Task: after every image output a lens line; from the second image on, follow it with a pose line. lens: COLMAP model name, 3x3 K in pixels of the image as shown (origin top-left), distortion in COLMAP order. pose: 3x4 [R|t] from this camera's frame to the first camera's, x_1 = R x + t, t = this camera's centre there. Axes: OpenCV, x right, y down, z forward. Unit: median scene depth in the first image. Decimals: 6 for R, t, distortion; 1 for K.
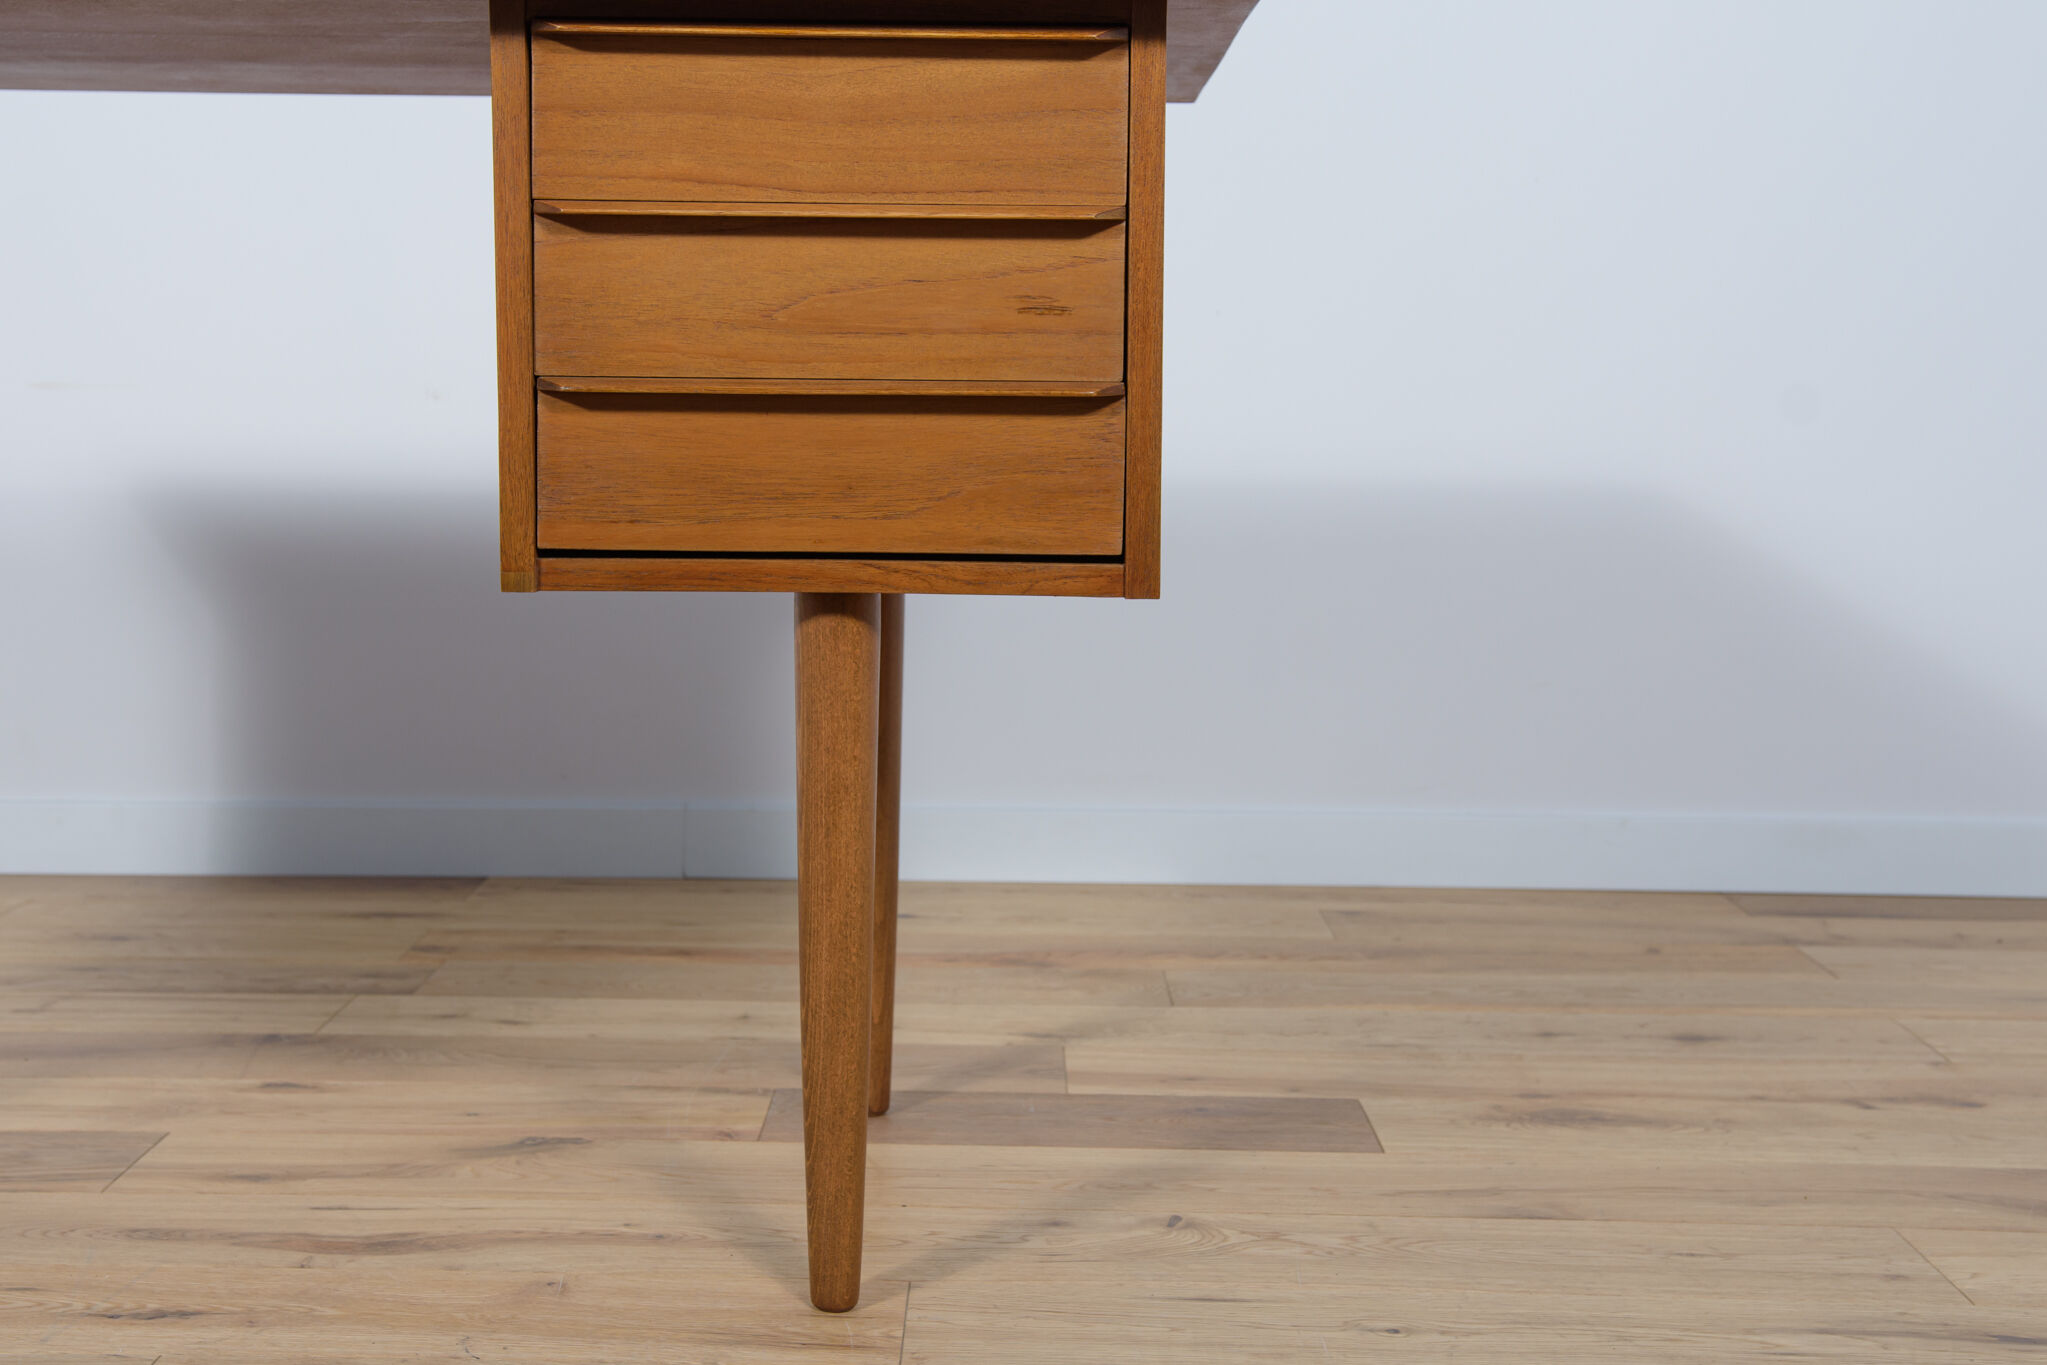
lens RADIAL K [[2632.7, 0, 963.3], [0, 2632.7, 717.5], [0, 0, 1]] dist [0.065484, 0.000000]
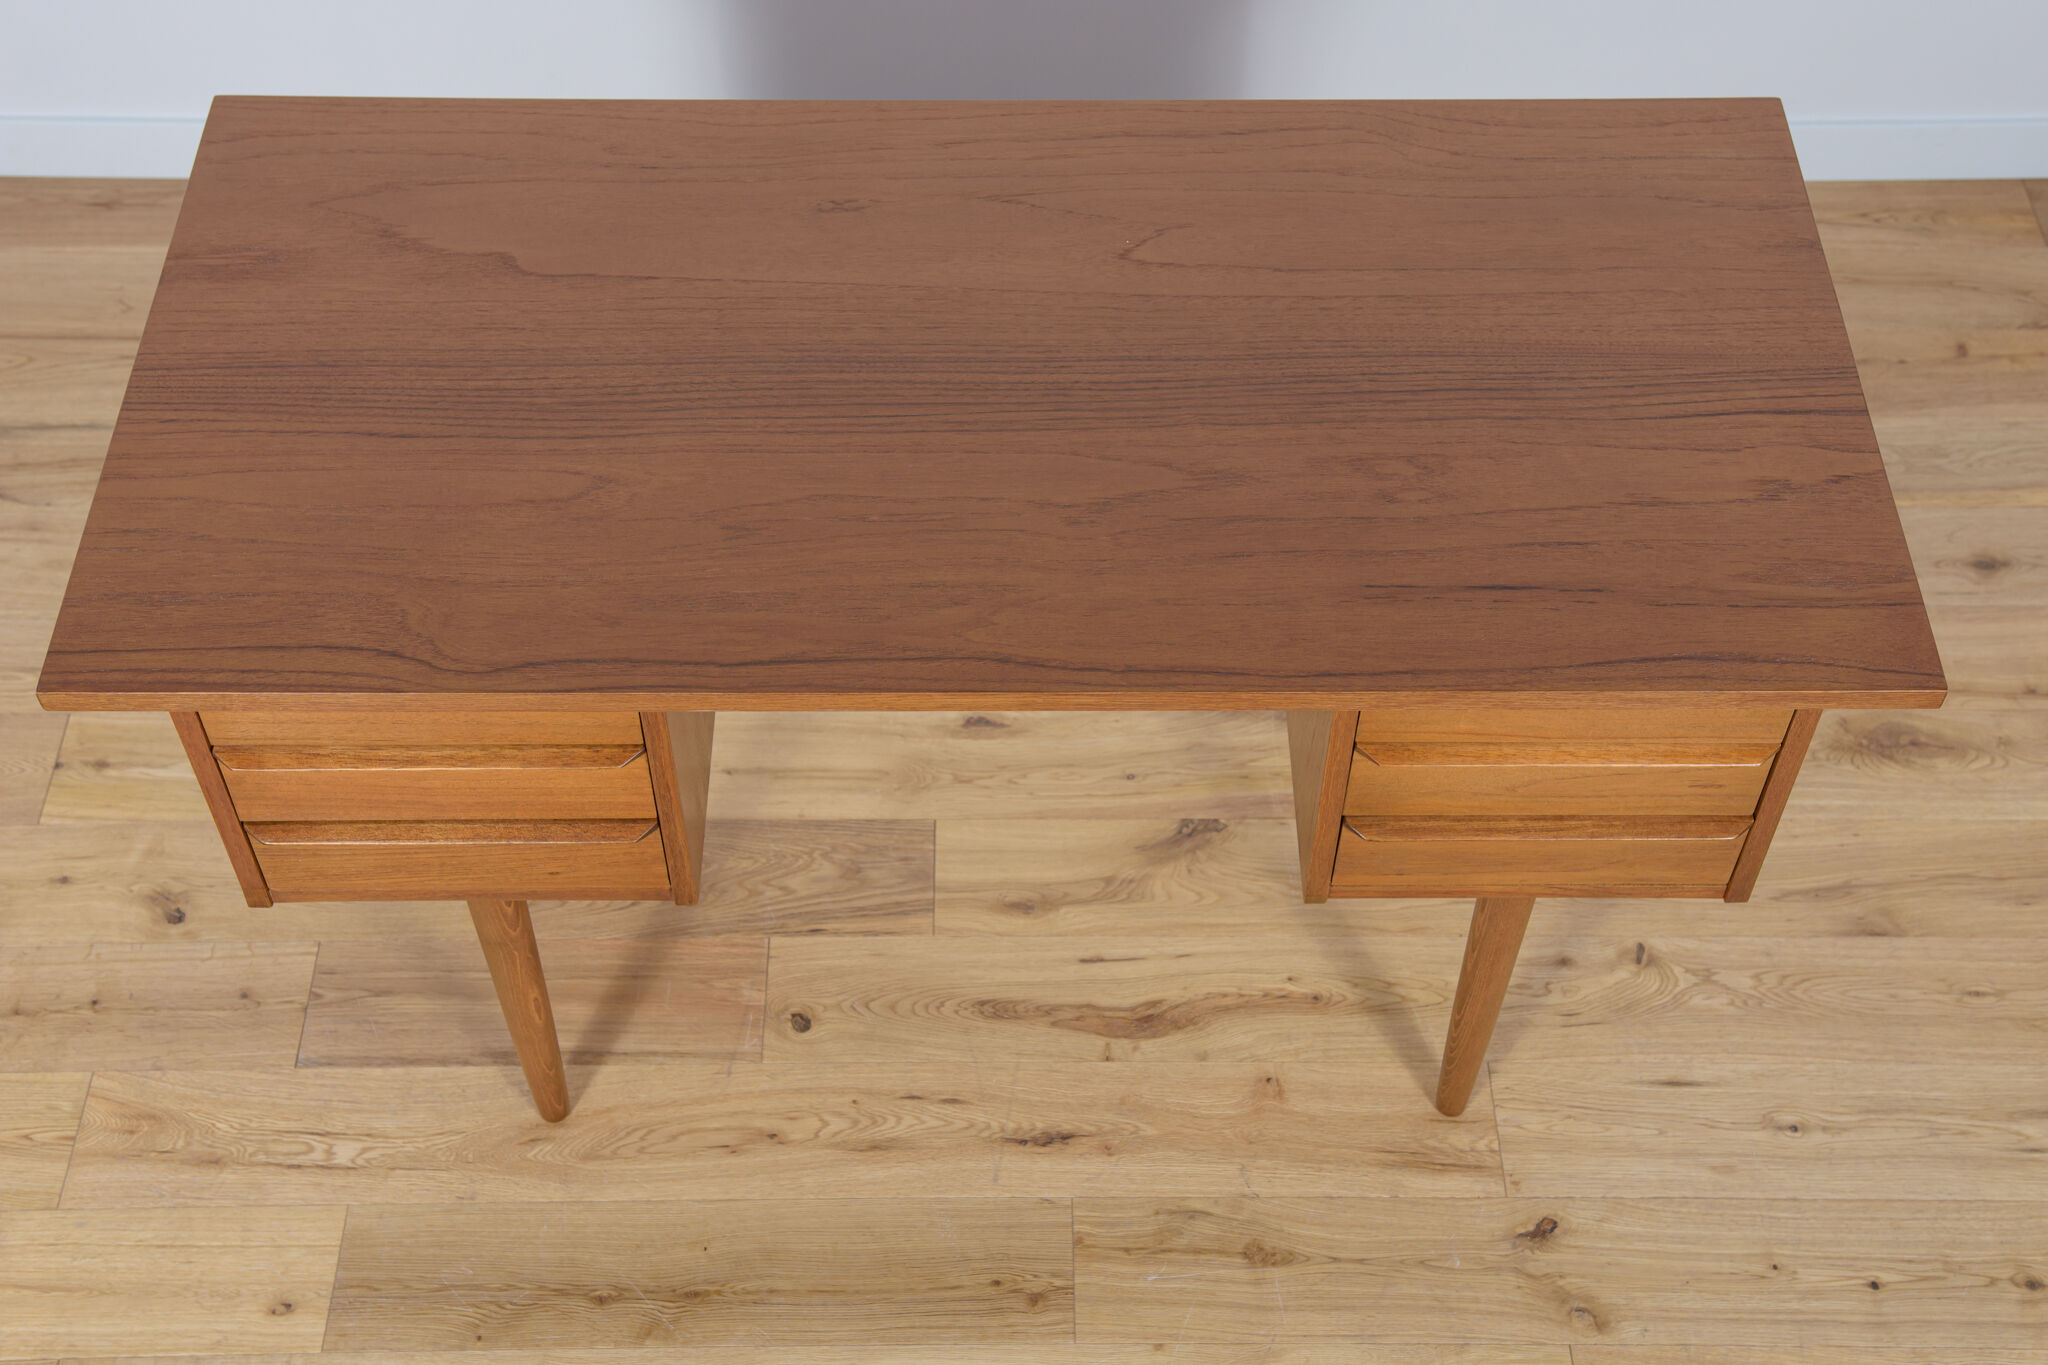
lens RADIAL K [[2634.0, 0, 1031.2], [0, 2634.0, 663.2], [0, 0, 1]] dist [0.065484, 0.000000]
pose [[0.999631, -0.021121, 0.017061, -0.301332], [0.003500, 0.723392, 0.690429, -1.009318], [-0.026925, -0.690115, 0.723199, 0.014963]]
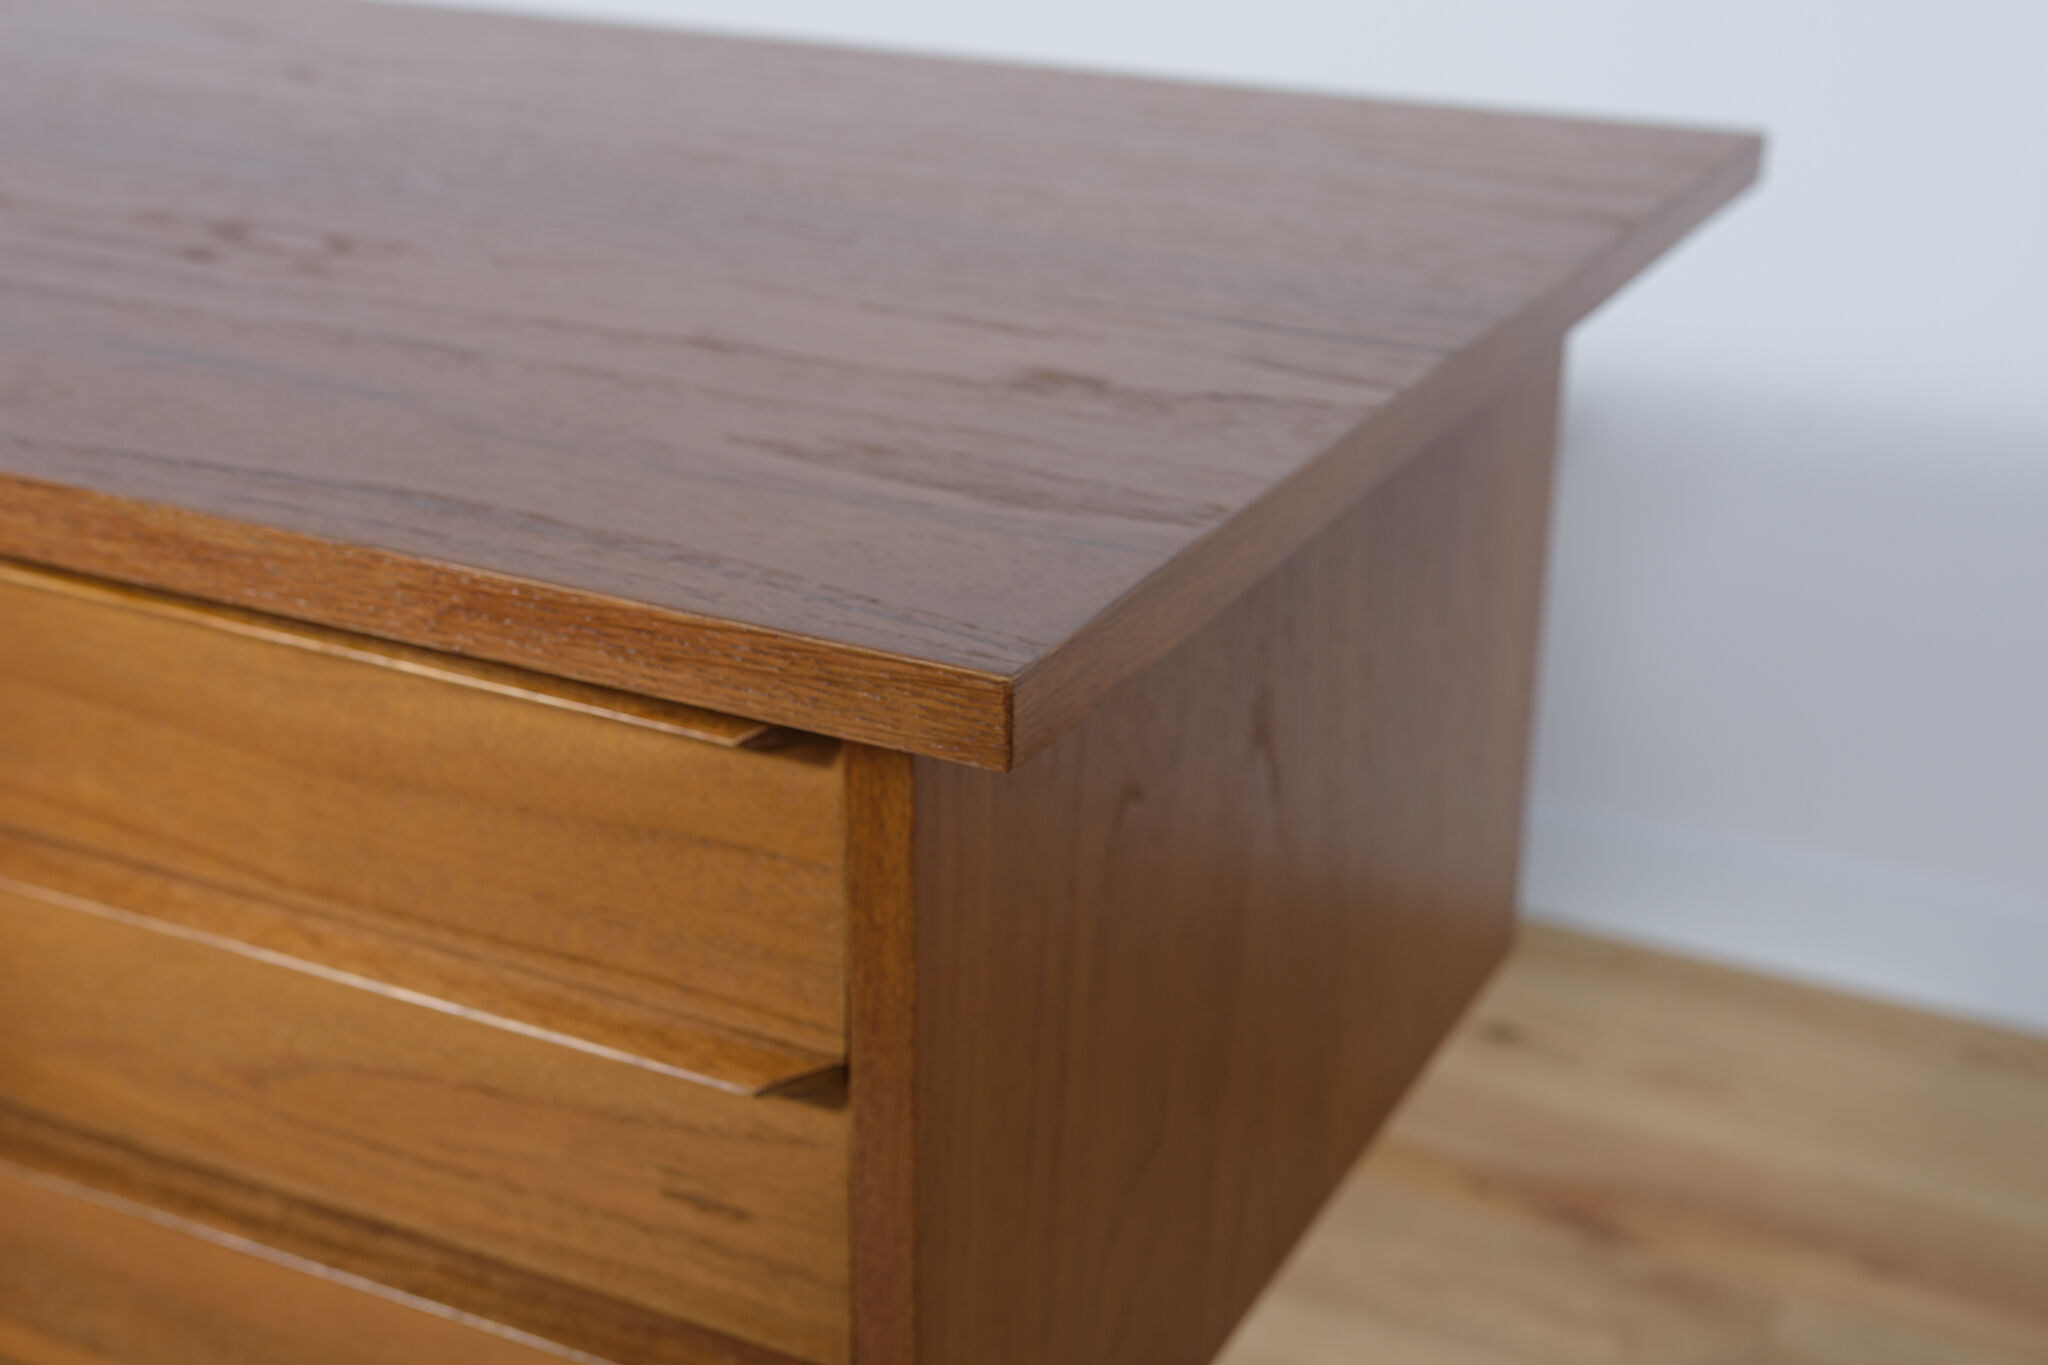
lens RADIAL K [[2835.1, 0, 1009.0], [0, 2835.1, 698.4], [0, 0, 1]] dist [0.077927, 0.000000]
pose [[0.904213, 0.168266, -0.392537, 0.225101], [-0.061096, 0.960625, 0.271047, -0.325243], [0.422689, -0.221102, 0.878890, 0.499315]]
